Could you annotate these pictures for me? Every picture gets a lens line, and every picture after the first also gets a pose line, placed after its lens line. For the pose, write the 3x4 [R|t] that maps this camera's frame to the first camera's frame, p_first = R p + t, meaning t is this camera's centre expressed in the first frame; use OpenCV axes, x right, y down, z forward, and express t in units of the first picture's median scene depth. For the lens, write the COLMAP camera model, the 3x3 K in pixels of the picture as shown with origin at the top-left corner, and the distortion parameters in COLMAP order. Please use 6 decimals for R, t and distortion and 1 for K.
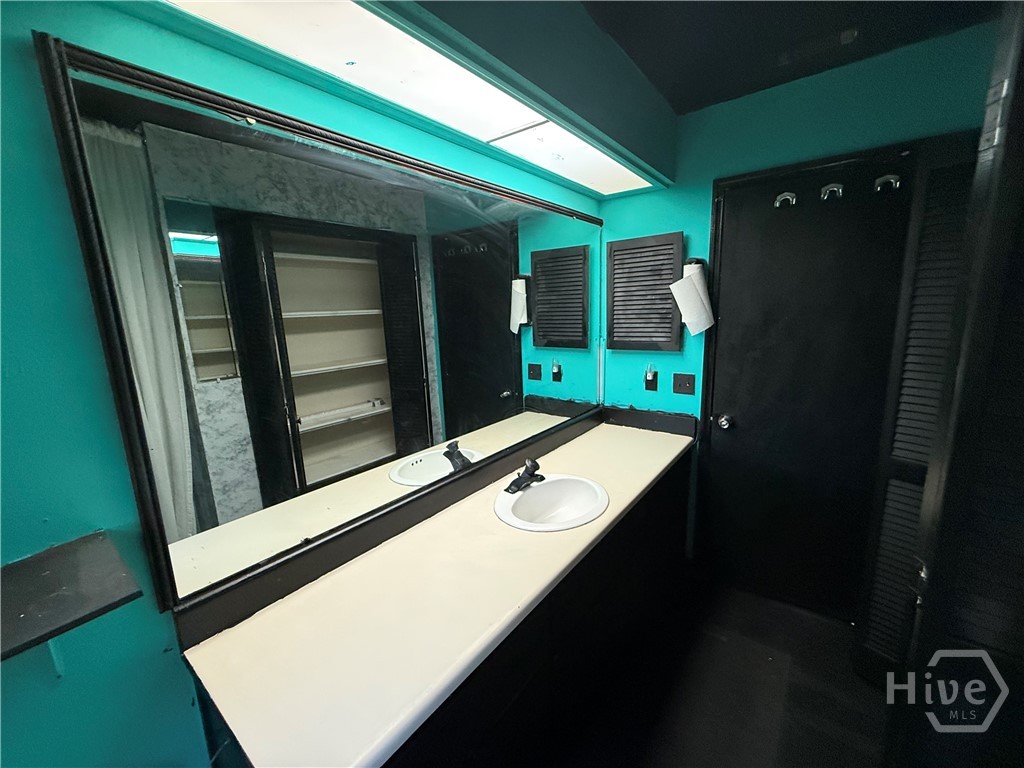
lens RADIAL K [[406.6, 0, 513.3], [0, 406.6, 384.5], [0, 0, 1]] dist [0.000127, 0.000340]
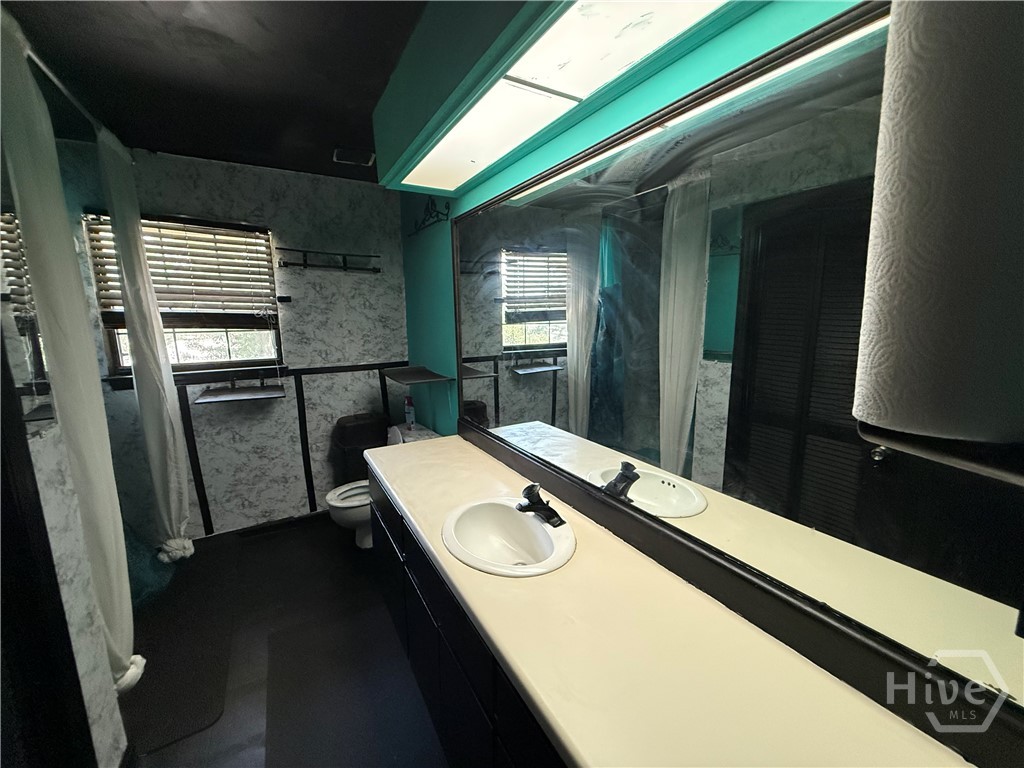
lens RADIAL K [[406.6, 0, 512.3], [0, 406.6, 384.1], [0, 0, 1]] dist [0.000127, 0.000340]
pose [[-0.364655, 0.192442, -0.911039, 0.593852], [-0.152049, 0.952971, 0.262159, -0.173527], [0.918645, 0.234120, -0.318245, 0.890389]]
